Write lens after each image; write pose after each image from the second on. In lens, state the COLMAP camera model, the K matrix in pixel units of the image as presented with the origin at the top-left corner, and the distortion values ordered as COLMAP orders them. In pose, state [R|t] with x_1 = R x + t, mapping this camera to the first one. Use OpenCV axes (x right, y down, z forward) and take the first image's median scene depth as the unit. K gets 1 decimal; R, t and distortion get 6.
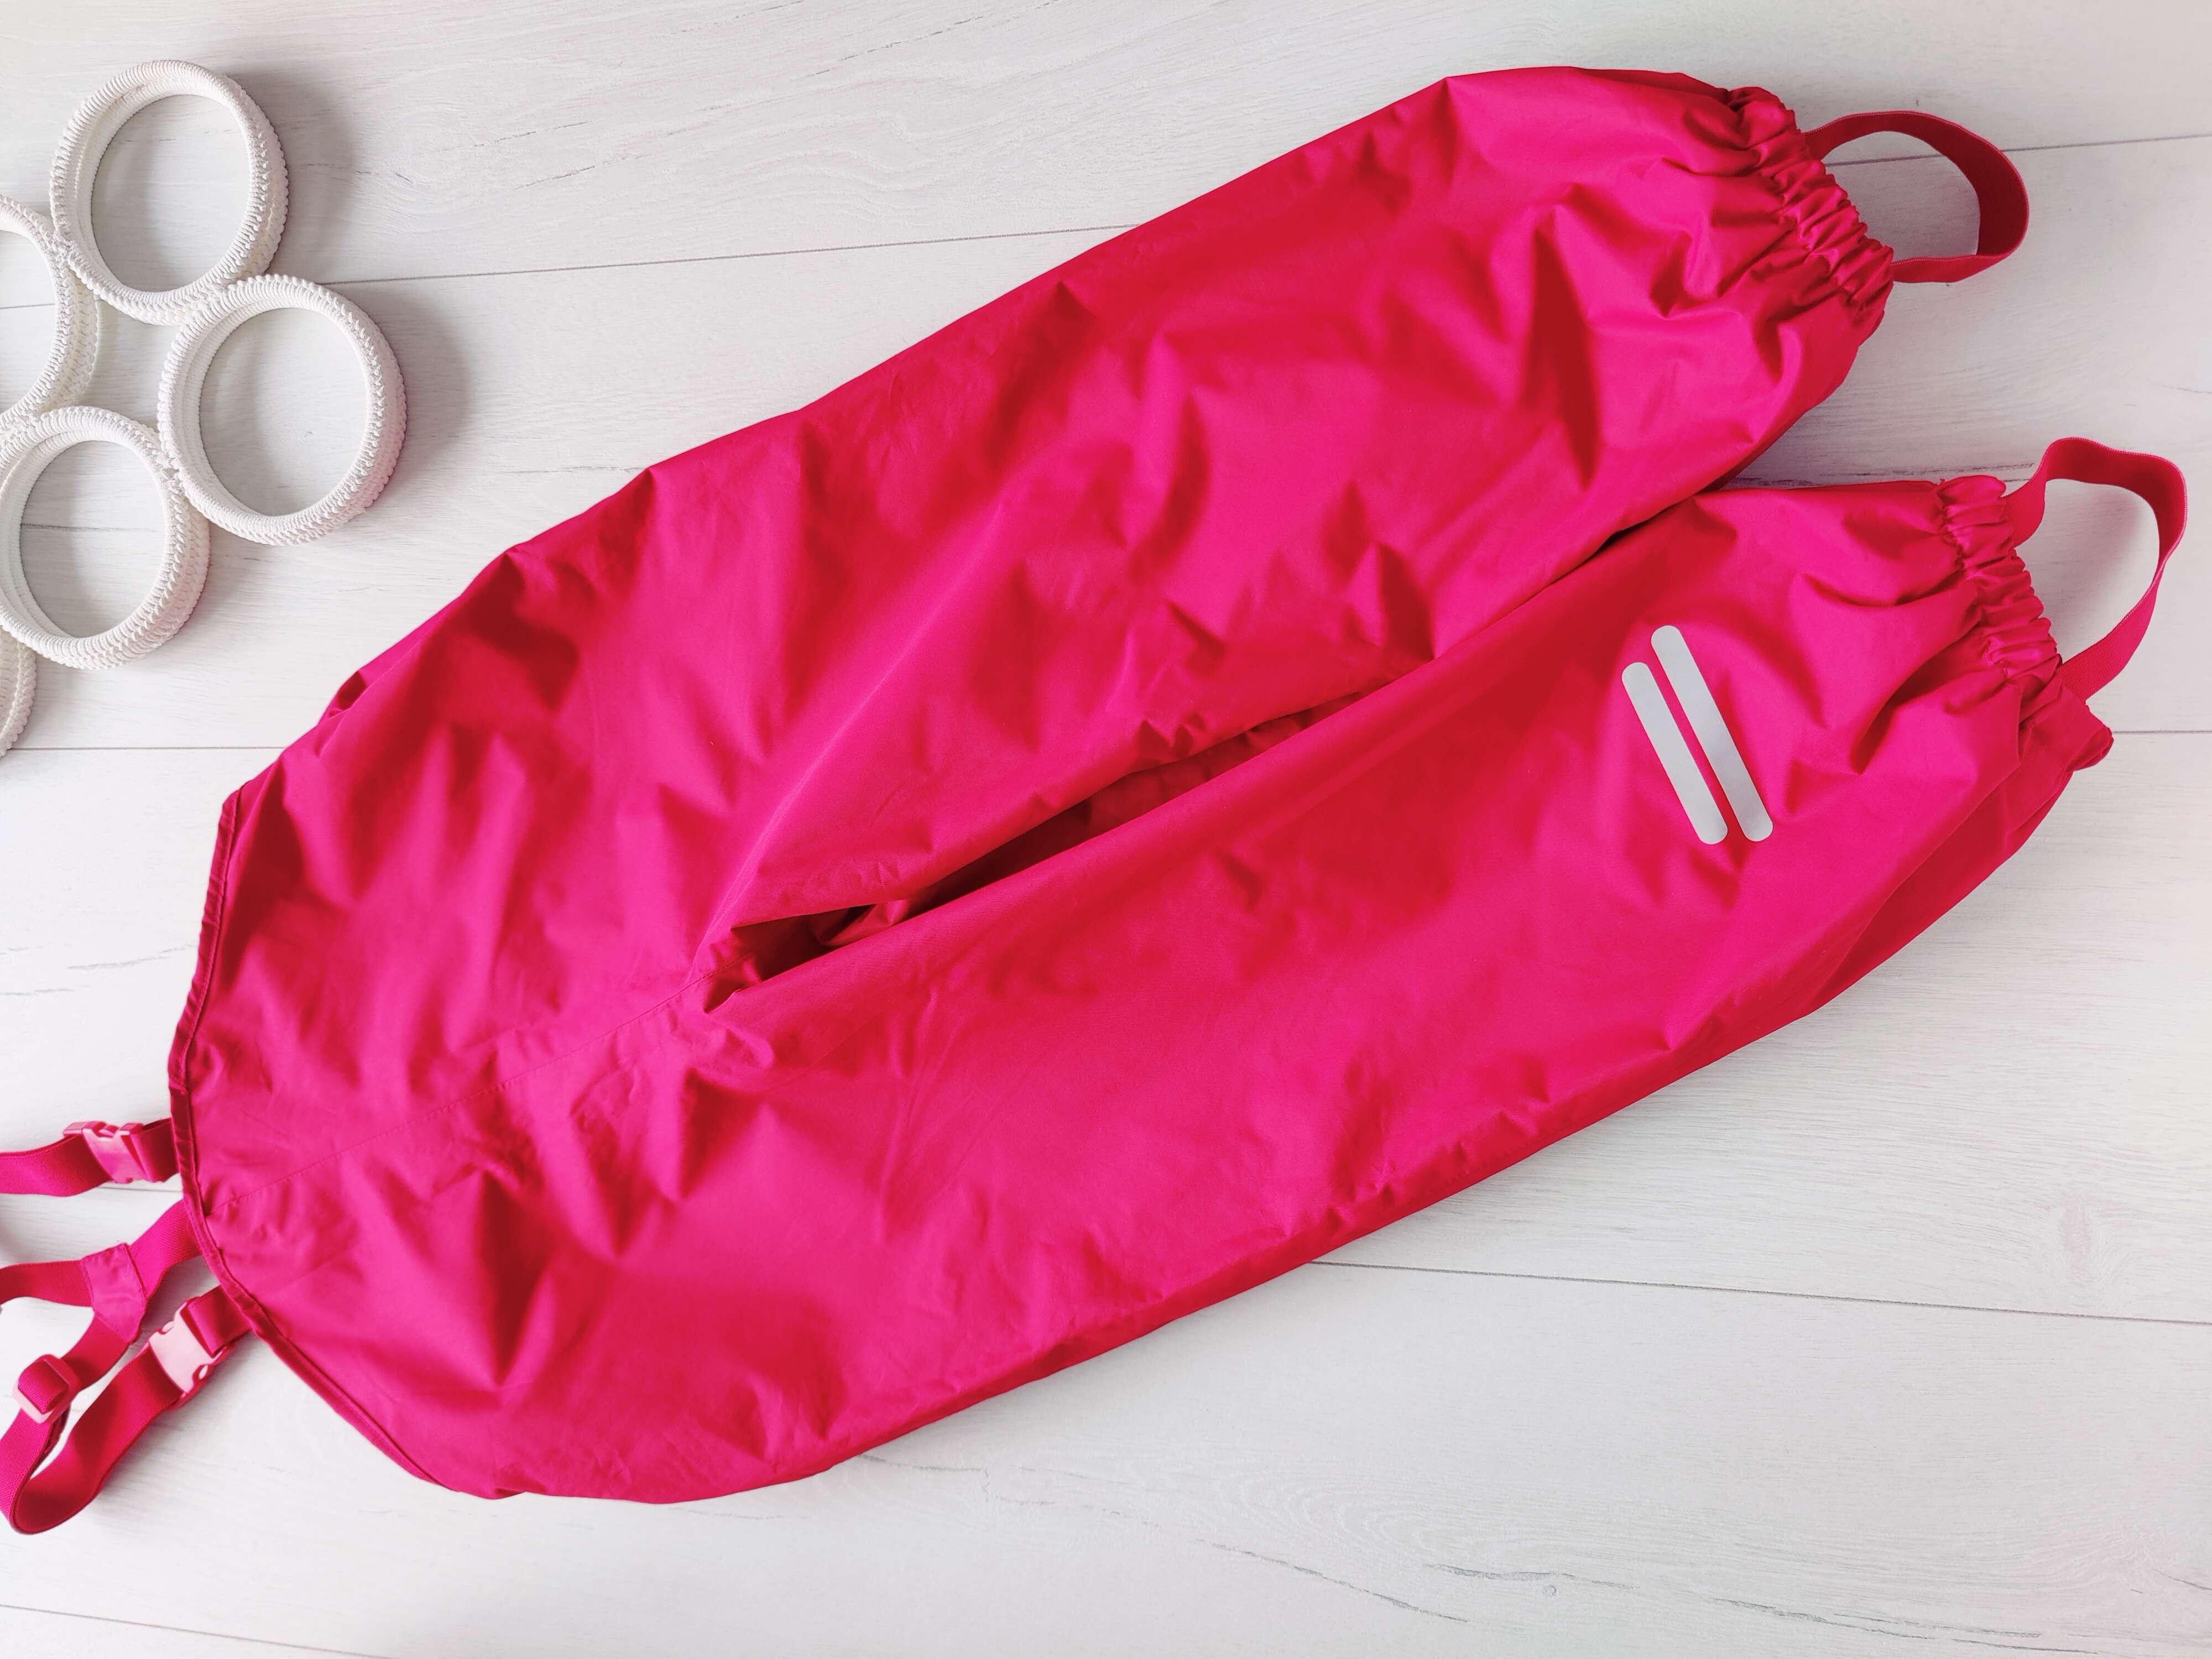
lens RADIAL K [[1660.6, 0, 1106.0], [0, 1660.6, 829.5], [0, 0, 1]] dist [-0.008952, 0.118768]
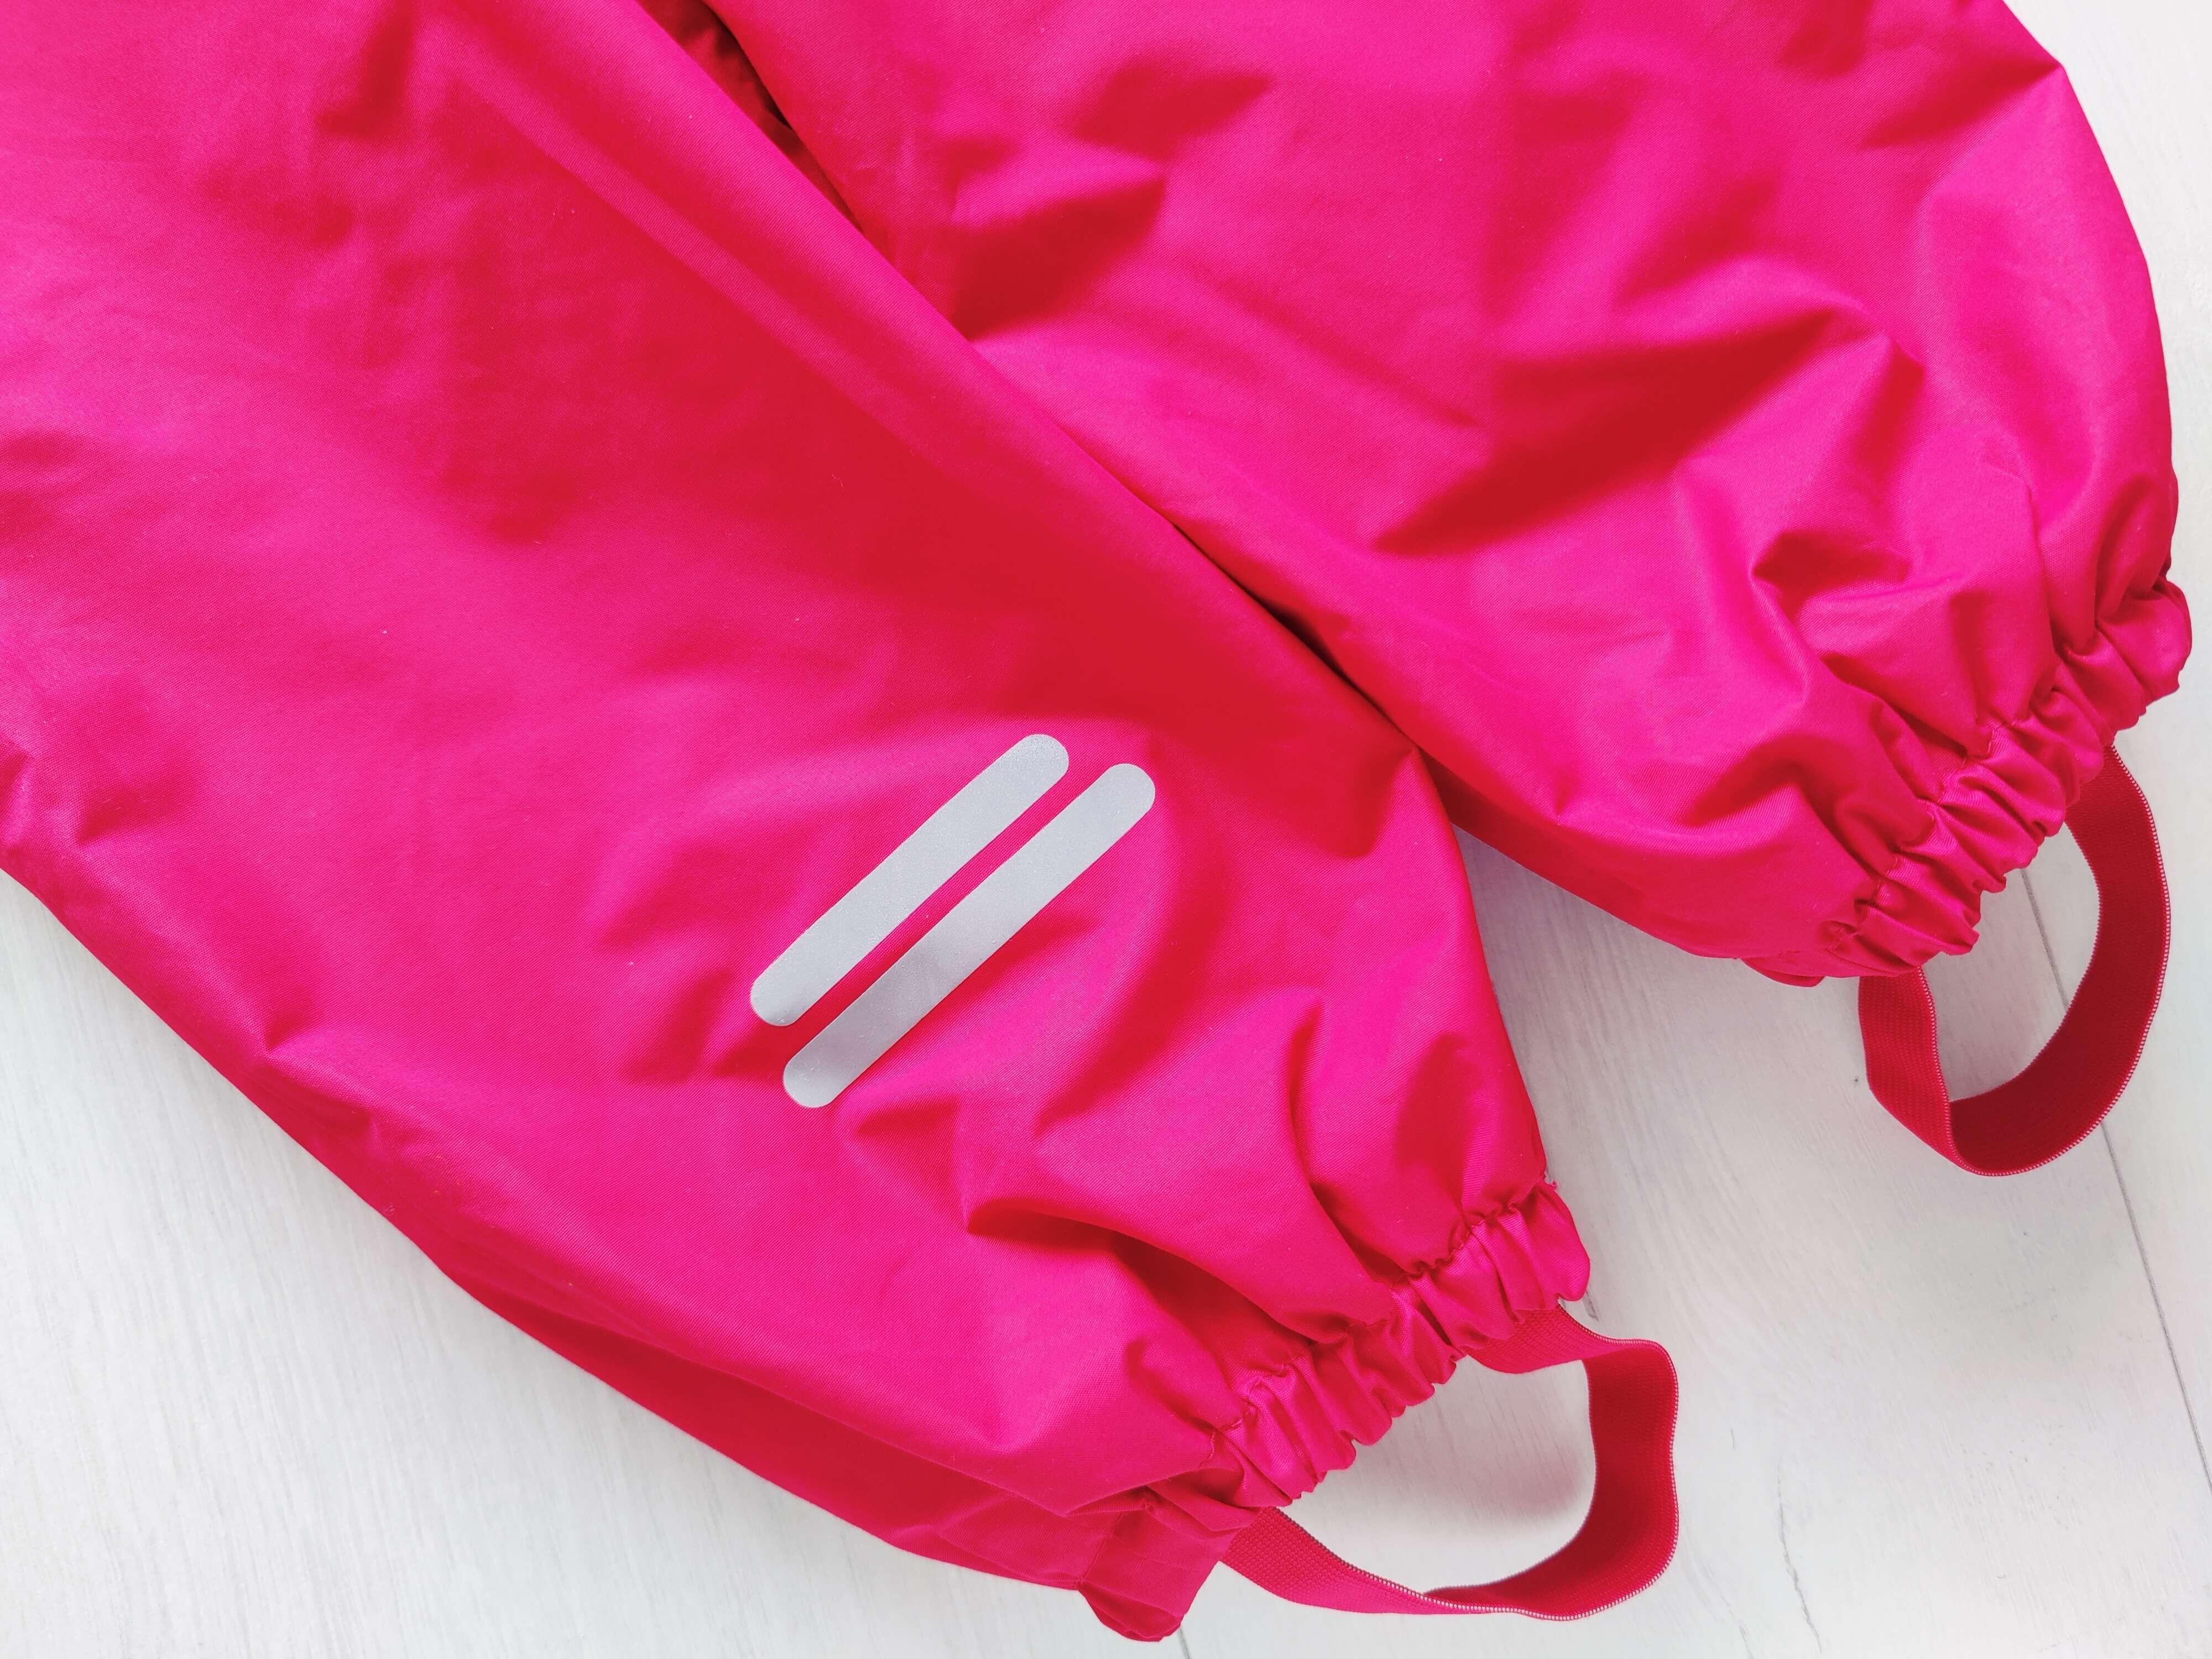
lens RADIAL K [[1604.6, 0, 1106.0], [0, 1604.6, 829.5], [0, 0, 1]] dist [-0.005684, 0.041773]
pose [[0.265318, 0.941404, 0.208244, 0.260744], [-0.950804, 0.291294, -0.105449, -0.058207], [-0.159931, -0.170022, 0.972376, 0.568155]]
